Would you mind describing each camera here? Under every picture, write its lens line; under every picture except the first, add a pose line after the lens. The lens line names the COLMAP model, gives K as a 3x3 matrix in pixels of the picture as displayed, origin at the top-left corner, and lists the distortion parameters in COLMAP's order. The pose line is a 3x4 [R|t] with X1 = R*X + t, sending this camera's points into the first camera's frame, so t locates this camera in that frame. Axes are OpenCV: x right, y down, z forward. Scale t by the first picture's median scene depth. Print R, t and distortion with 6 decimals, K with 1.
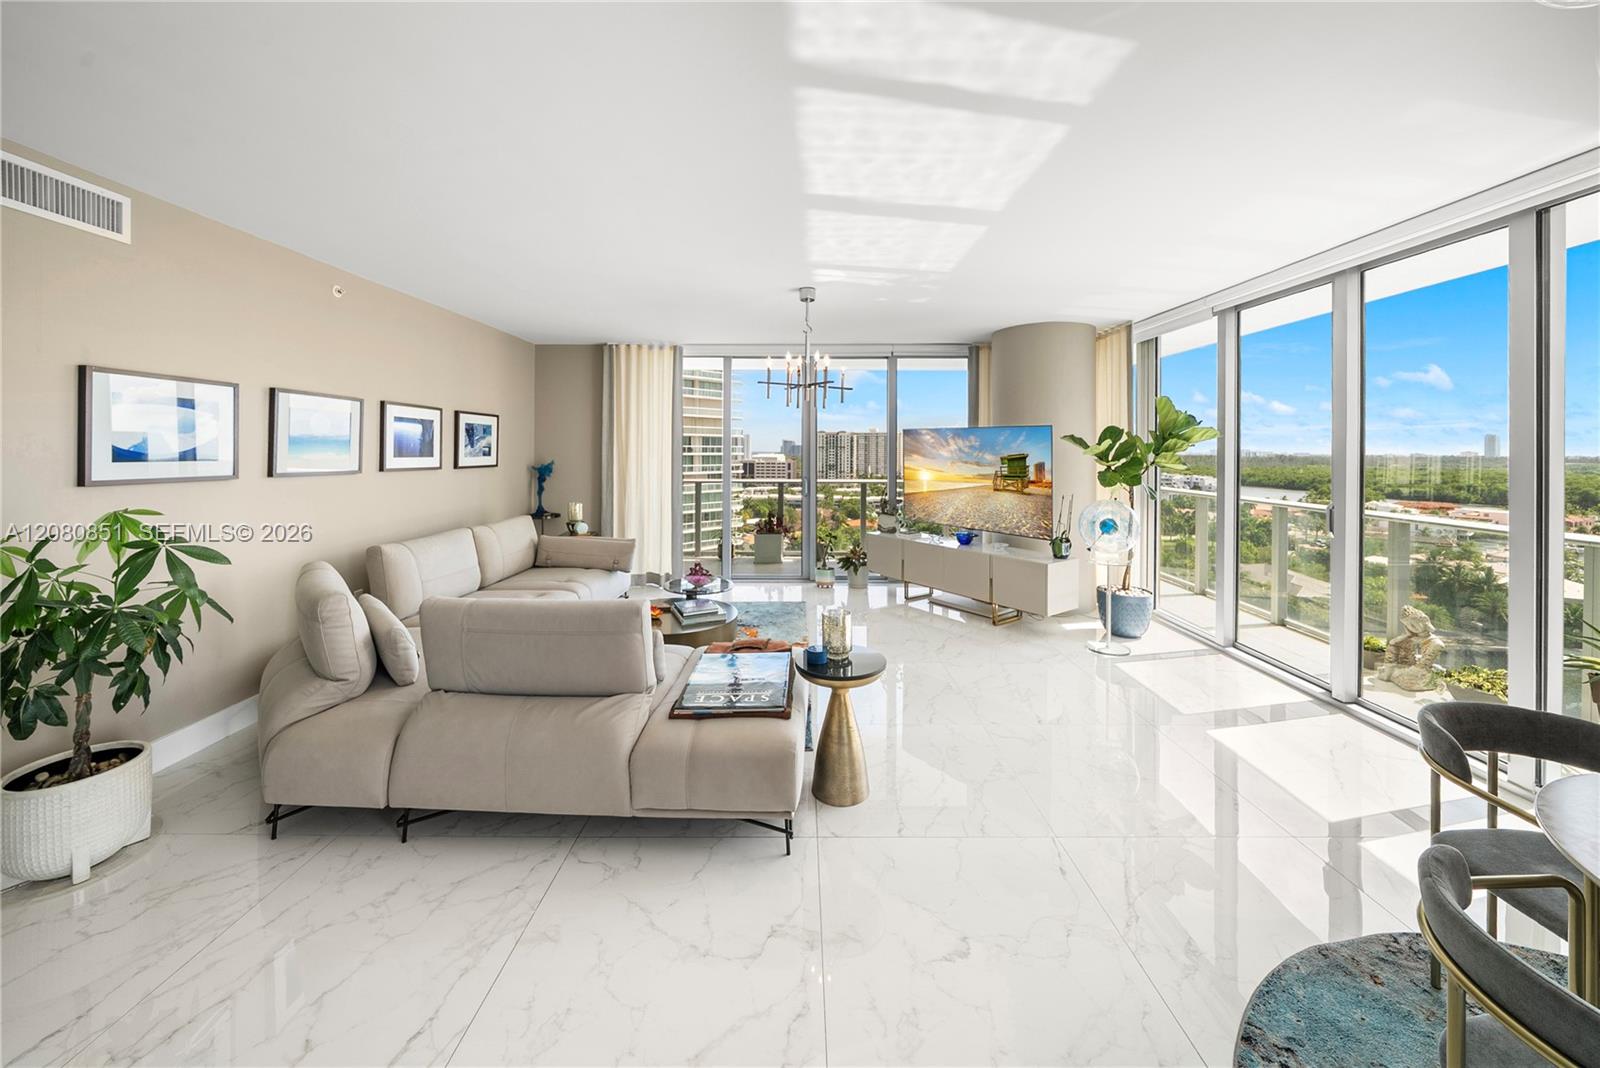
lens RADIAL K [[581.6, 0, 809.9], [0, 581.6, 437.2], [0, 0, 1]] dist [-0.001047, -0.000161]
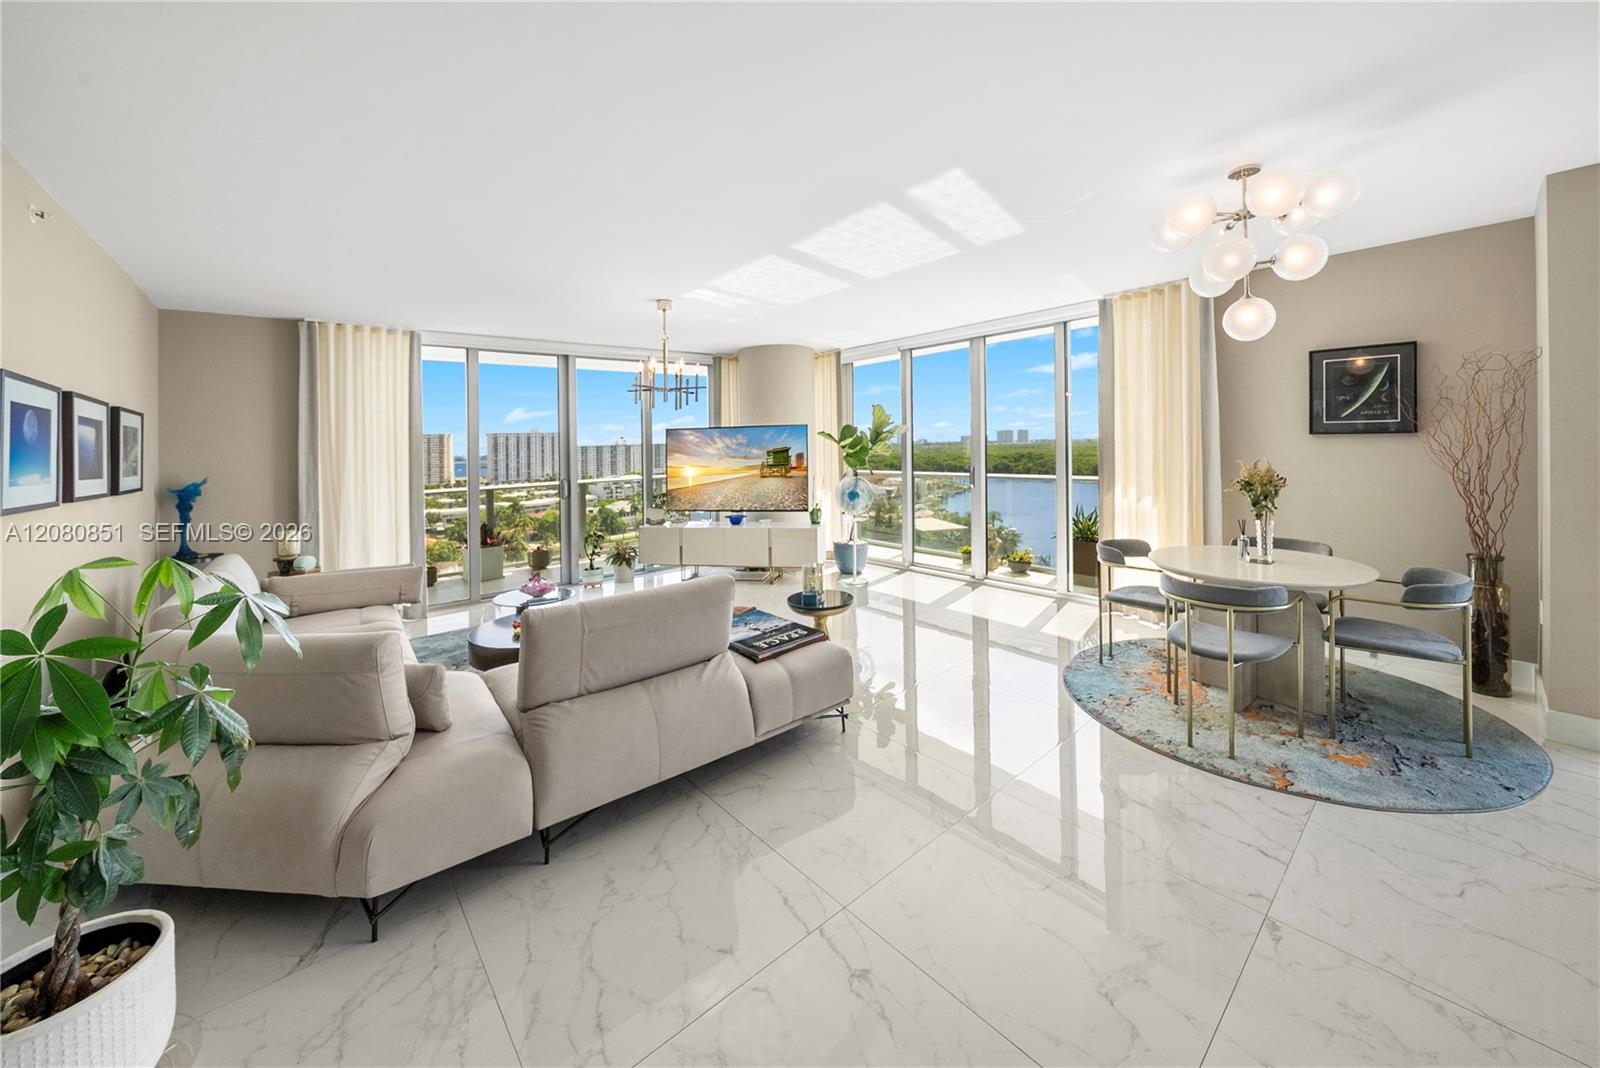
lens RADIAL K [[581.6, 0, 809.9], [0, 581.6, 437.2], [0, 0, 1]] dist [-0.001047, -0.000161]
pose [[0.756414, -0.018596, 0.653828, -0.422291], [0.017825, 0.999811, 0.007814, -0.002078], [-0.653850, 0.005744, 0.756602, -0.005008]]
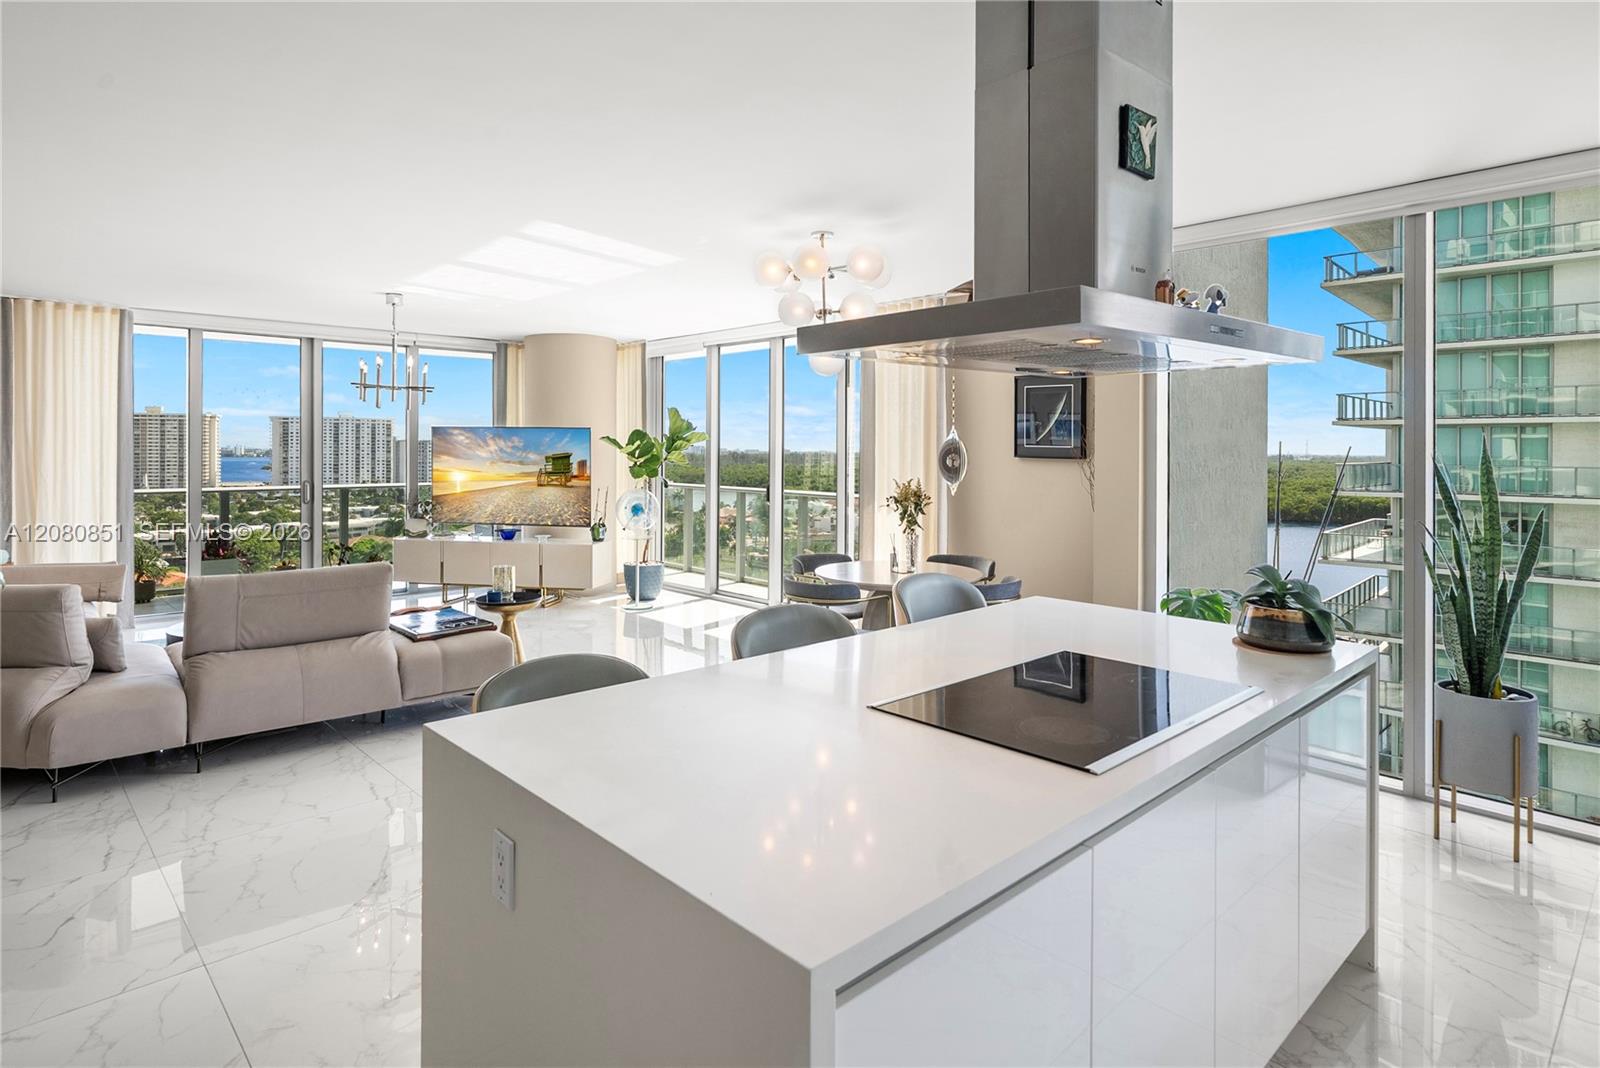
lens RADIAL K [[859.2, 0, 799.4], [0, 859.2, 458.8], [0, 0, 1]] dist [0.002485, -0.000467]
pose [[0.727734, -0.007363, 0.685820, -0.435671], [-0.017486, 0.999418, 0.029285, -0.015341], [-0.685637, -0.033304, 0.727181, -0.506453]]
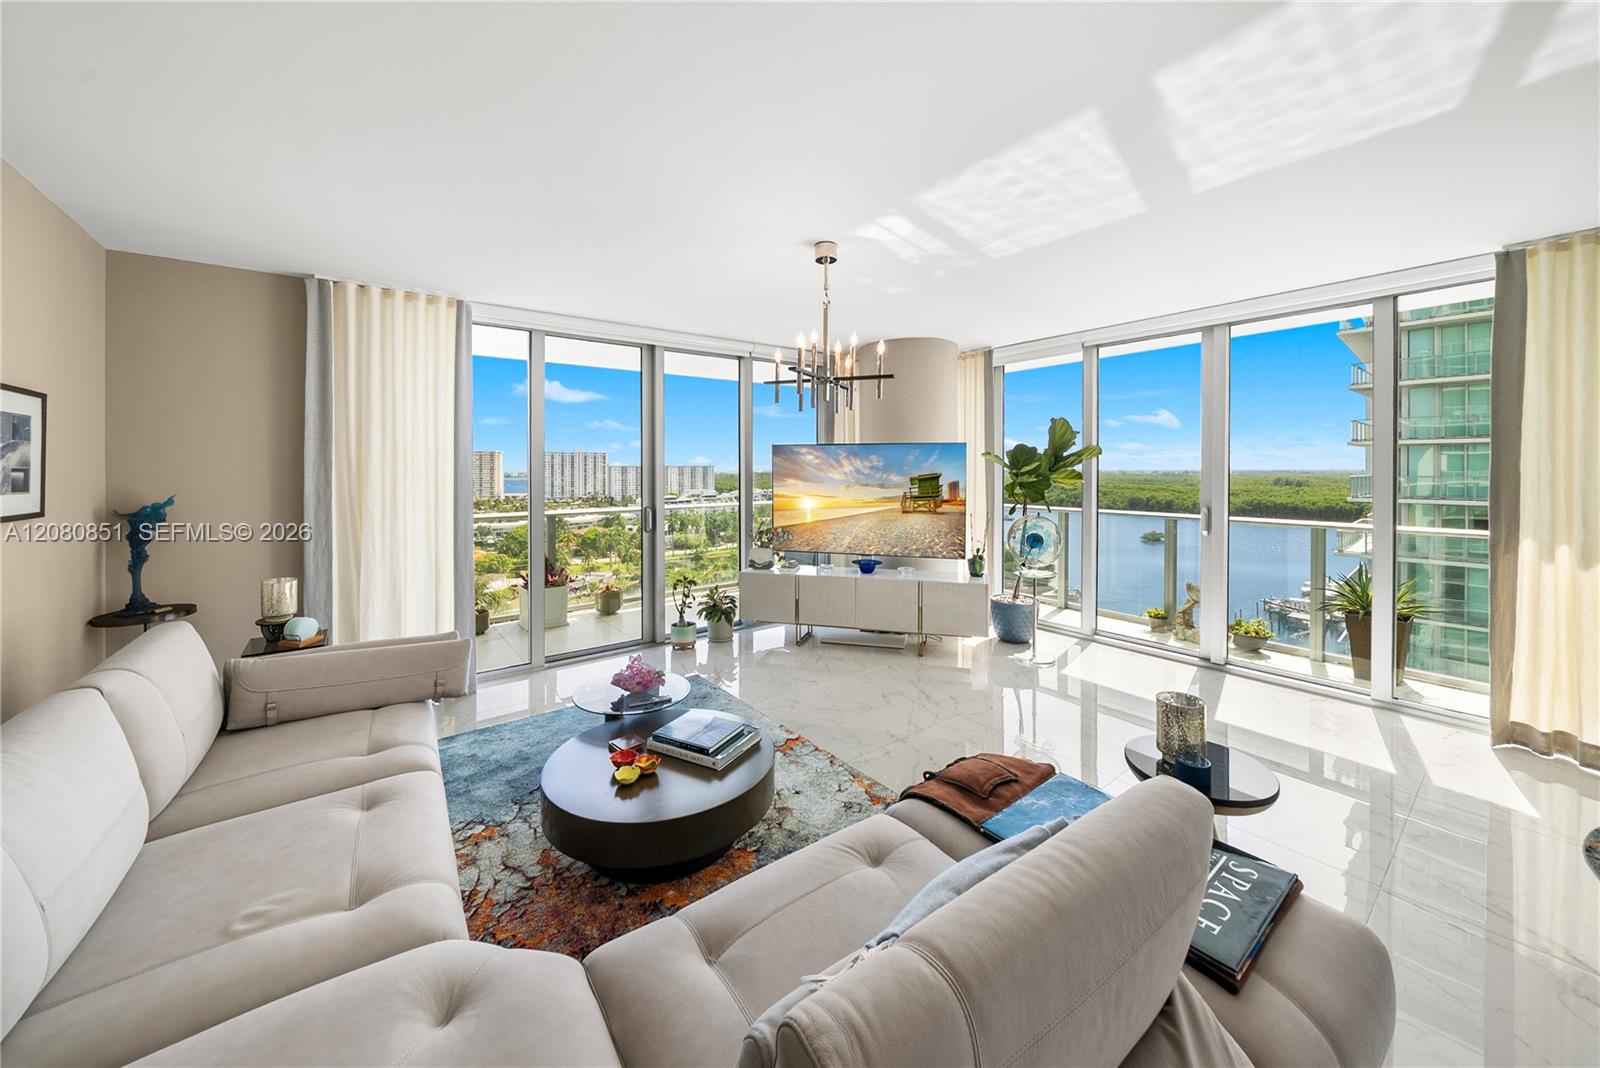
lens RADIAL K [[575.6, 0, 801.4], [0, 575.6, 478.1], [0, 0, 1]] dist [-0.000730, 0.000006]
pose [[0.801836, -0.016052, 0.597329, -0.373115], [-0.005587, 0.999394, 0.034356, 0.005657], [-0.597518, -0.030885, 0.801260, 0.362661]]
